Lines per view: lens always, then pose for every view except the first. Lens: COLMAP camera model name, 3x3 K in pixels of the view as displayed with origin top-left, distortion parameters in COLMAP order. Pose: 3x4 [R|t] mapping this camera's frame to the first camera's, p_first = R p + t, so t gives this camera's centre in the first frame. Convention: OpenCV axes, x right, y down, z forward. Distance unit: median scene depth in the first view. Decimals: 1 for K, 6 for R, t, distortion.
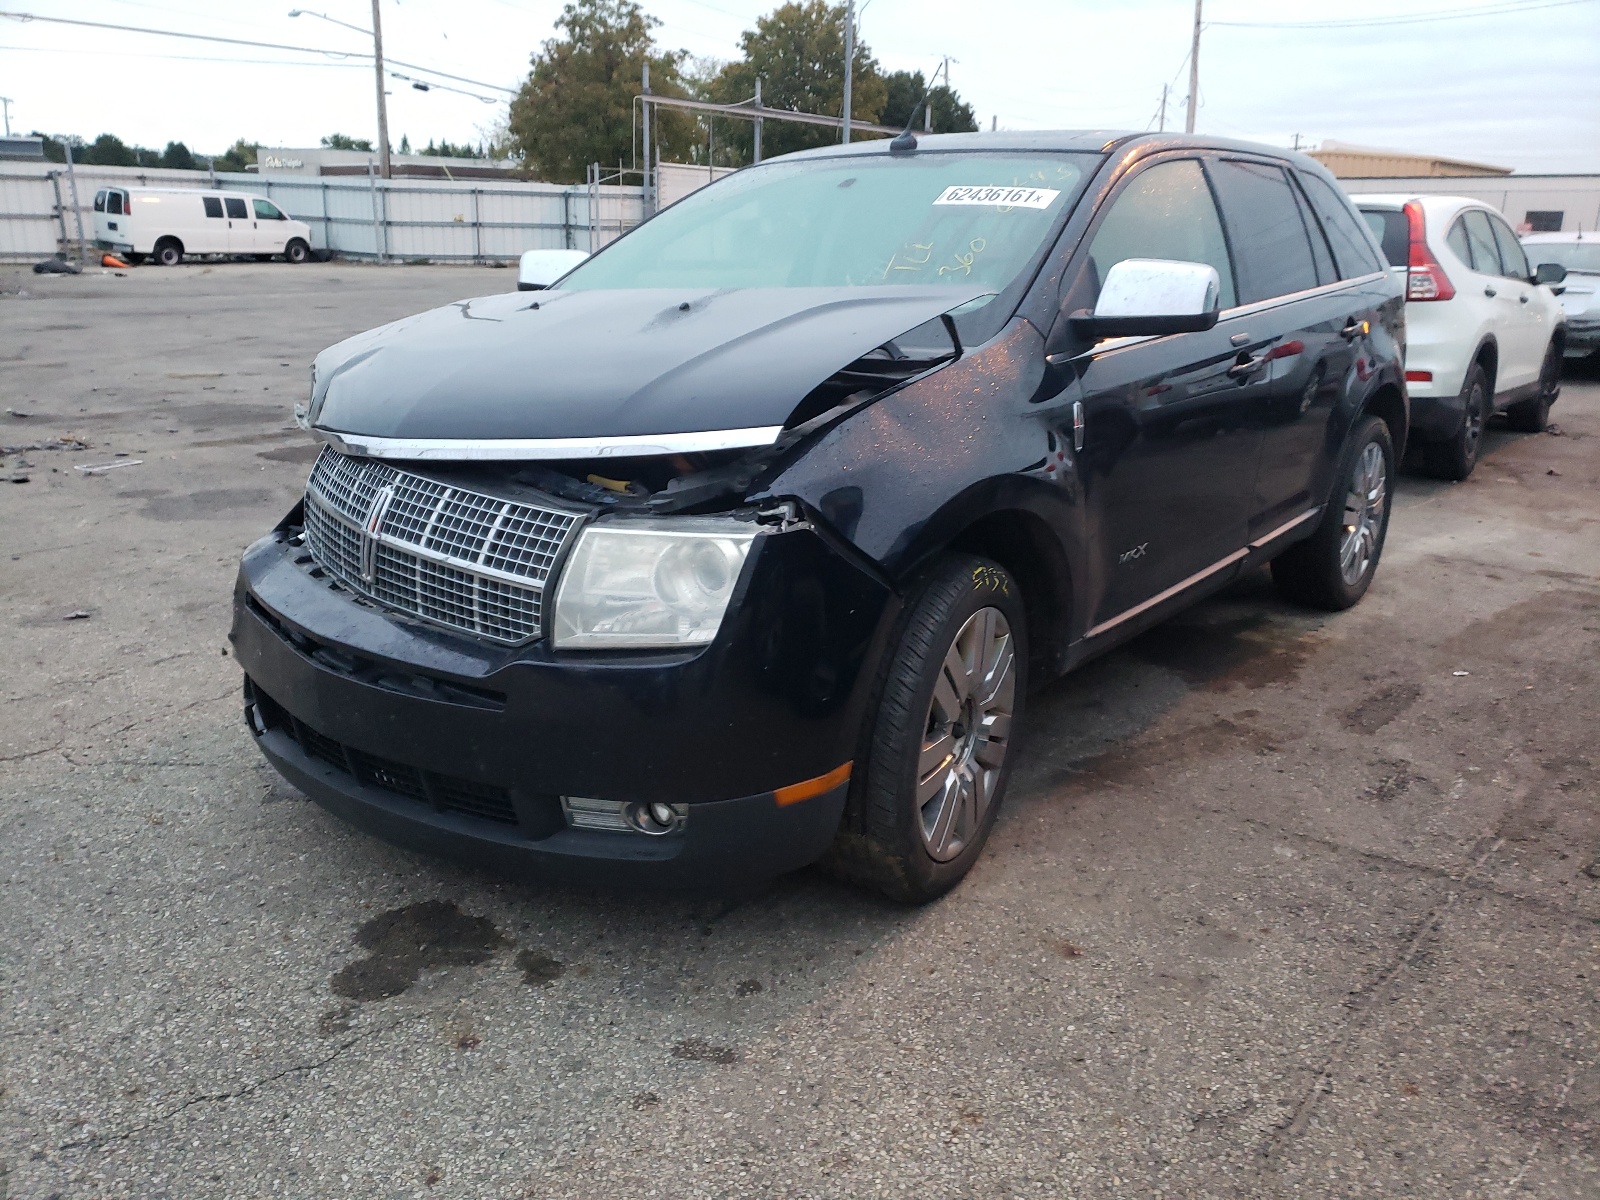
lens RADIAL K [[1285.6, 0, 797.1], [0, 1285.6, 566.3], [0, 0, 1]] dist [0.009042, 0.012200]
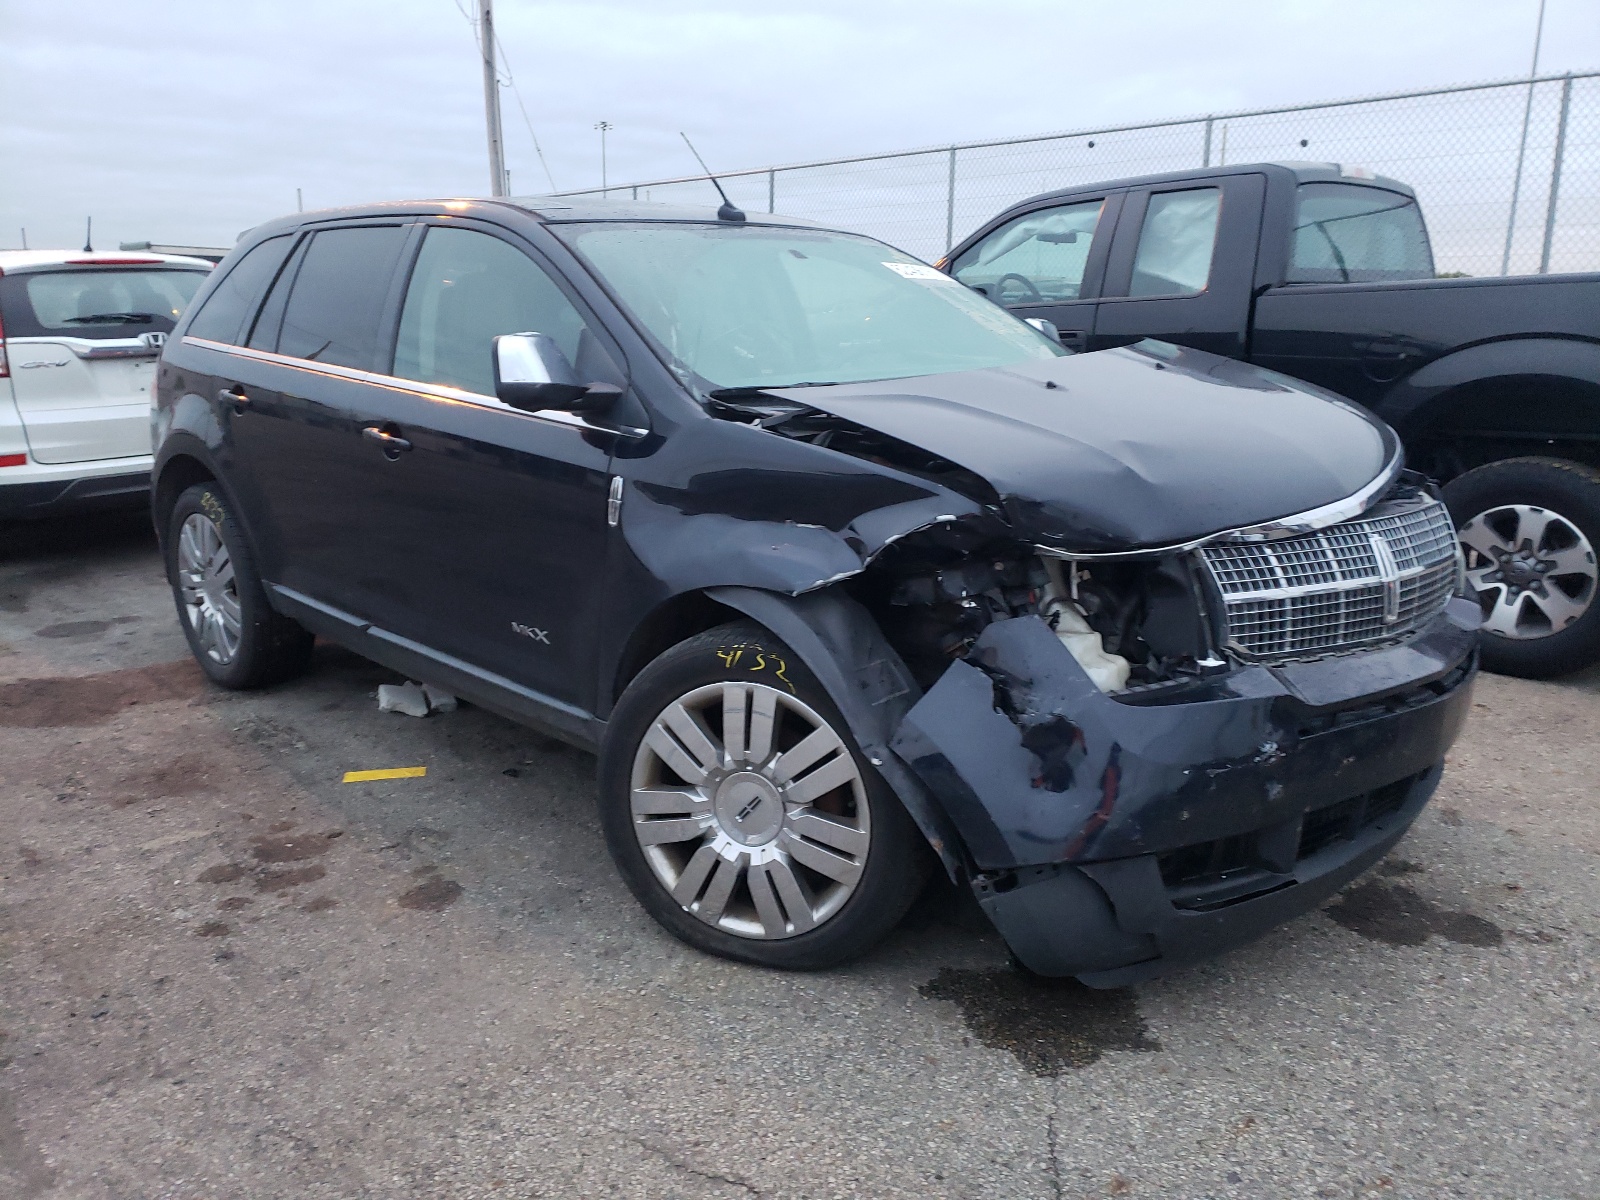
lens RADIAL K [[1264.3, 0, 800.0], [0, 1264.3, 600.0], [0, 0, 1]] dist [0.007870, 0.007580]
pose [[0.084988, -0.241598, 0.966648, -1.416677], [0.261037, 0.941671, 0.212405, -0.366147], [-0.961580, 0.234279, 0.143096, 1.338455]]
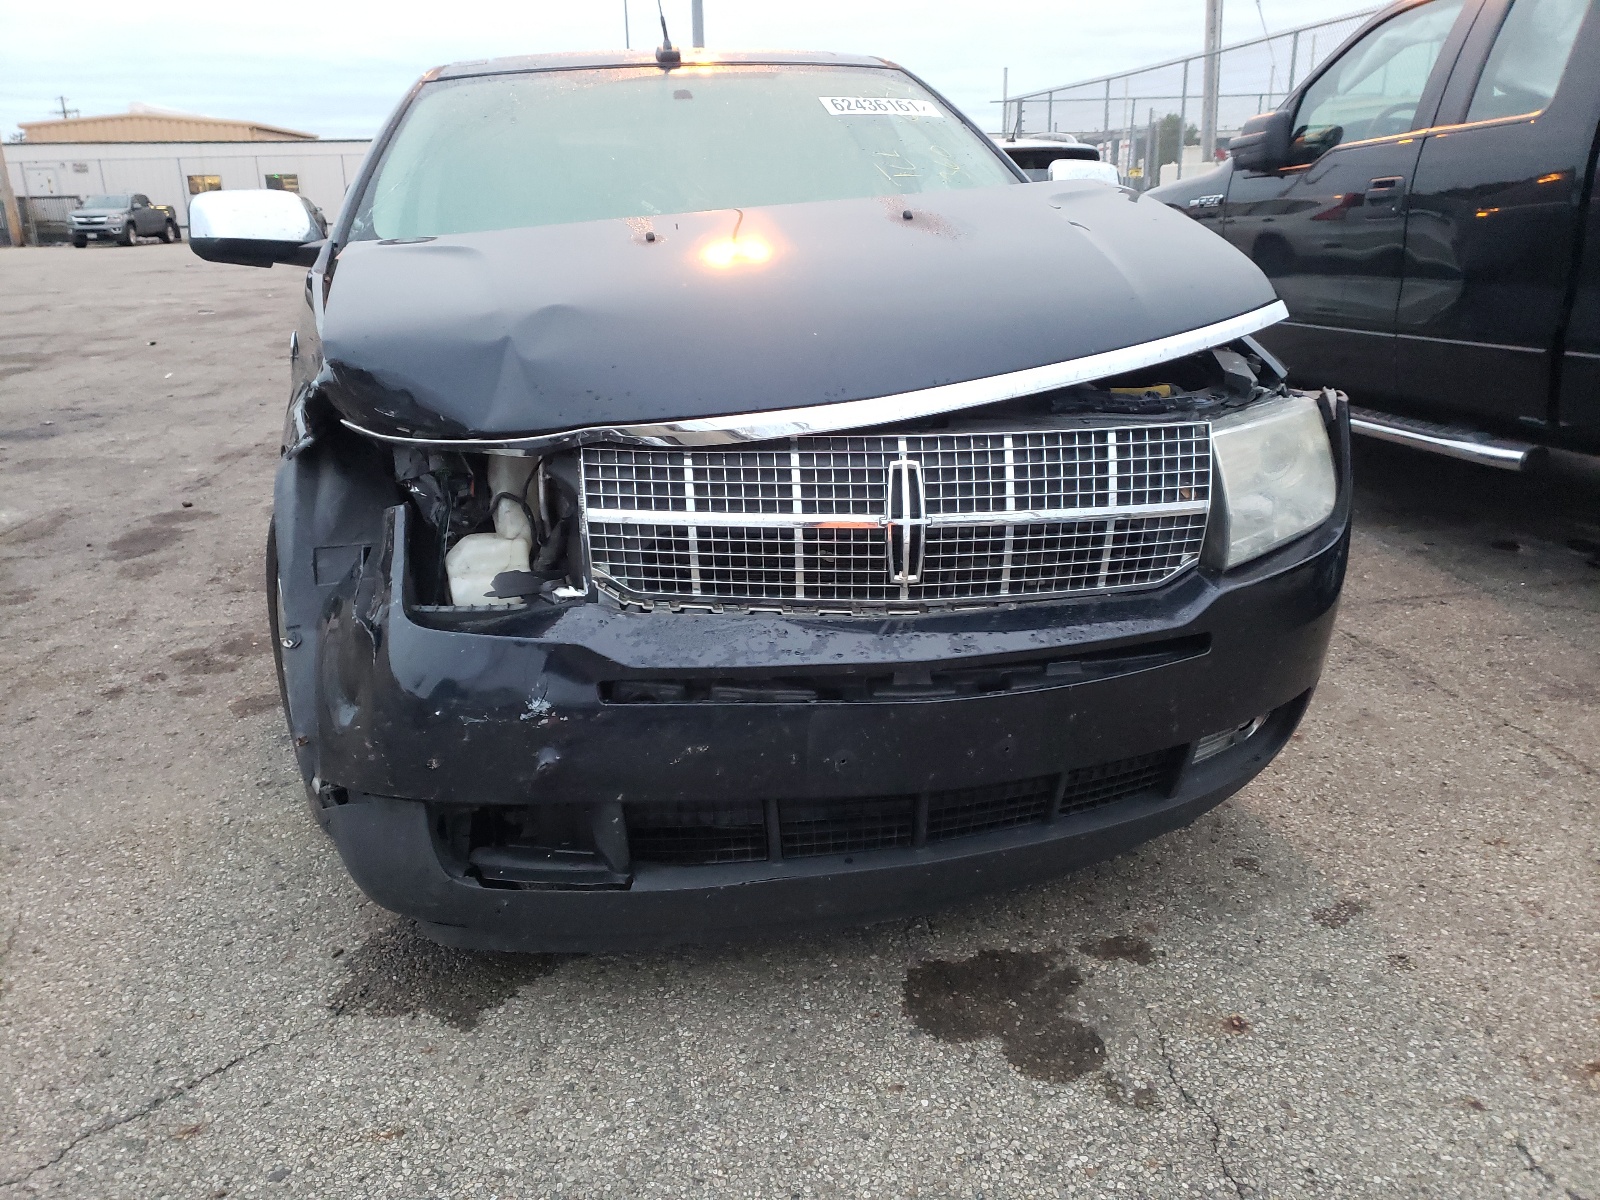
lens RADIAL K [[1285.6, 0, 797.1], [0, 1285.6, 566.3], [0, 0, 1]] dist [0.009042, 0.012200]
pose [[0.640359, -0.249562, 0.726401, -0.934868], [0.234151, 0.964153, 0.124829, -0.109631], [-0.731515, 0.090152, 0.675839, 0.540409]]
